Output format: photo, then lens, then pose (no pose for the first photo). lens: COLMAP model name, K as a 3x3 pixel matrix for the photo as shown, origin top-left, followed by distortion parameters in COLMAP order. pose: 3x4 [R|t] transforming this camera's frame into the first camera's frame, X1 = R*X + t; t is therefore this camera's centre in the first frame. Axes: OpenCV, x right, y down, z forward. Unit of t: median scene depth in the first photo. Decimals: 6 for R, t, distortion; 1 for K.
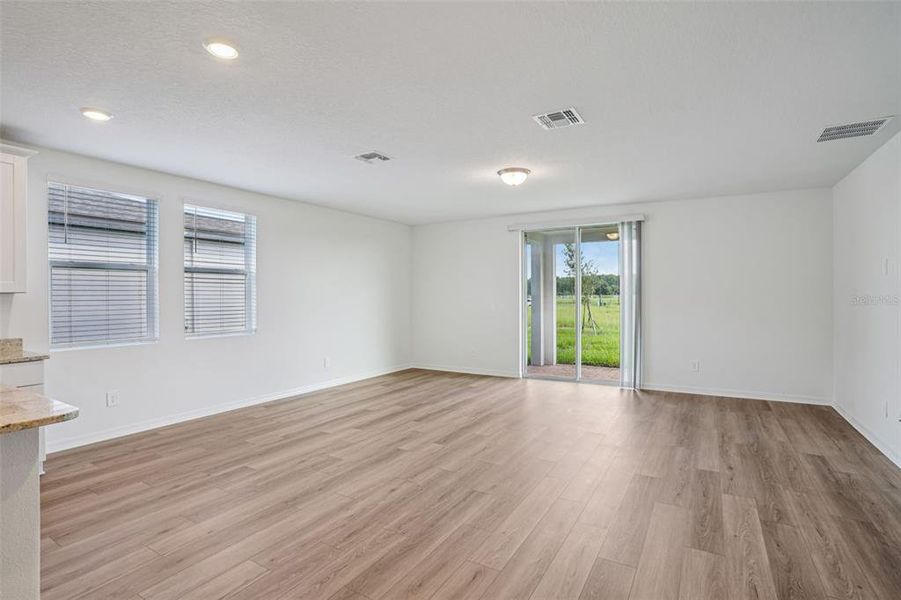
lens RADIAL K [[441.7, 0, 445.8], [0, 441.7, 300.0], [0, 0, 1]] dist [-0.073921, 0.030868]
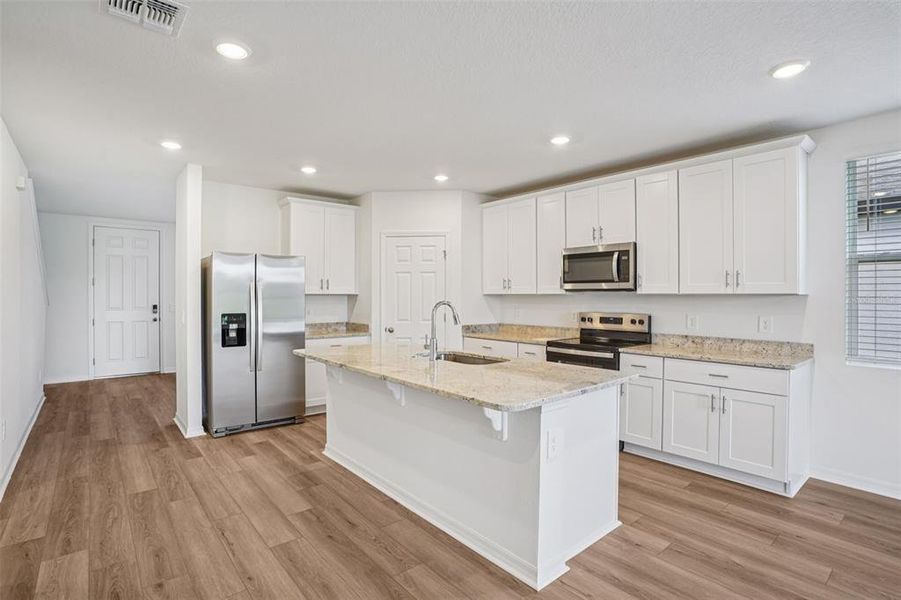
lens RADIAL K [[450.6, 0, 452.2], [0, 450.6, 297.9], [0, 0, 1]] dist [-0.076459, 0.032189]
pose [[-0.325545, 0.009513, -0.945479, 0.108788], [-0.009498, 0.999866, 0.013331, -0.011743], [0.945479, 0.013320, -0.325411, 0.498472]]
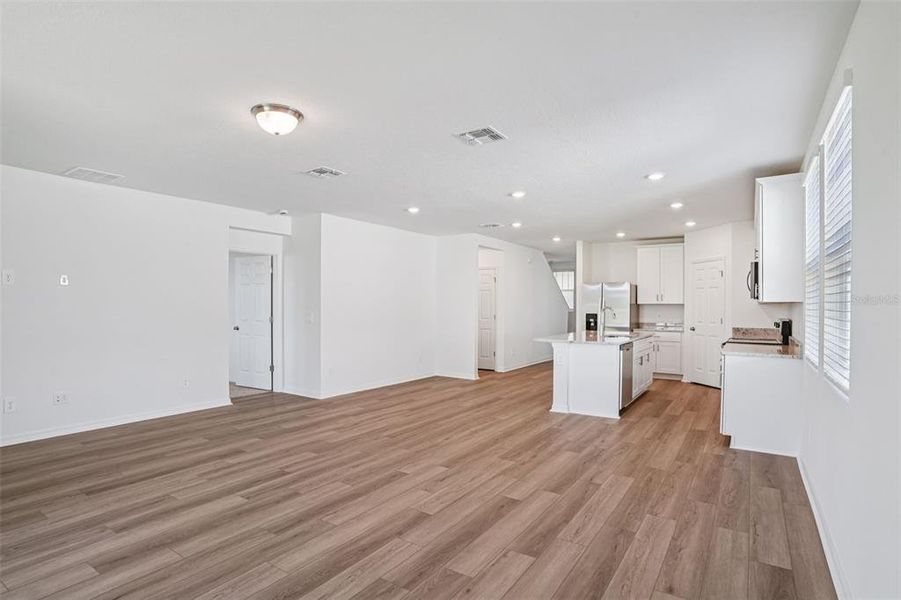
lens RADIAL K [[469.2, 0, 445.5], [0, 469.2, 296.6], [0, 0, 1]] dist [-0.085331, 0.034250]
pose [[-0.998562, -0.000383, 0.053611, -0.149397], [-0.000803, 0.999969, -0.007801, -0.018301], [-0.053607, -0.007833, -0.998531, 1.907895]]
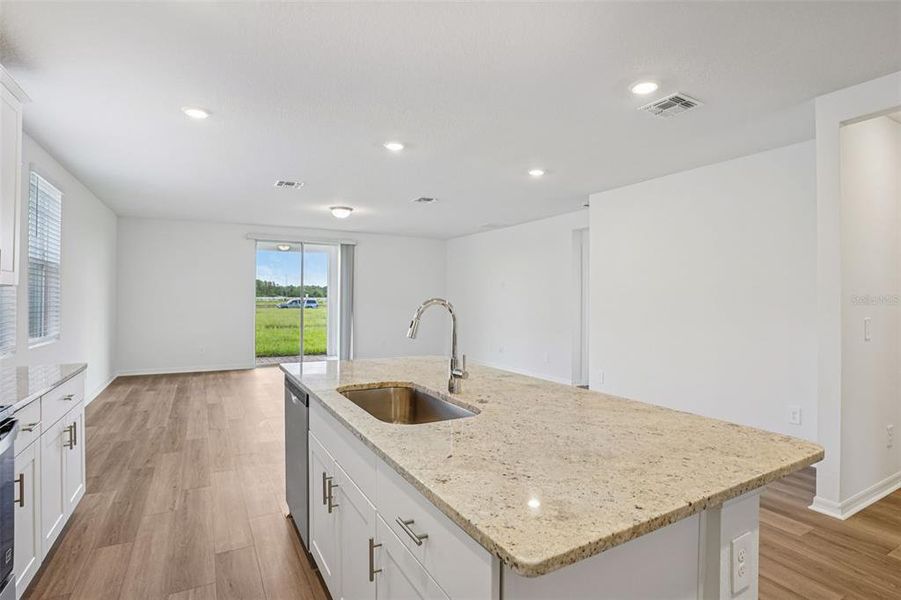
lens RADIAL K [[450.6, 0, 452.2], [0, 450.6, 297.9], [0, 0, 1]] dist [-0.076459, 0.032189]
pose [[0.494281, 0.007793, 0.869267, -1.041543], [-0.000512, 0.999962, -0.008674, 0.008251], [-0.869302, 0.003843, 0.494267, -0.024117]]
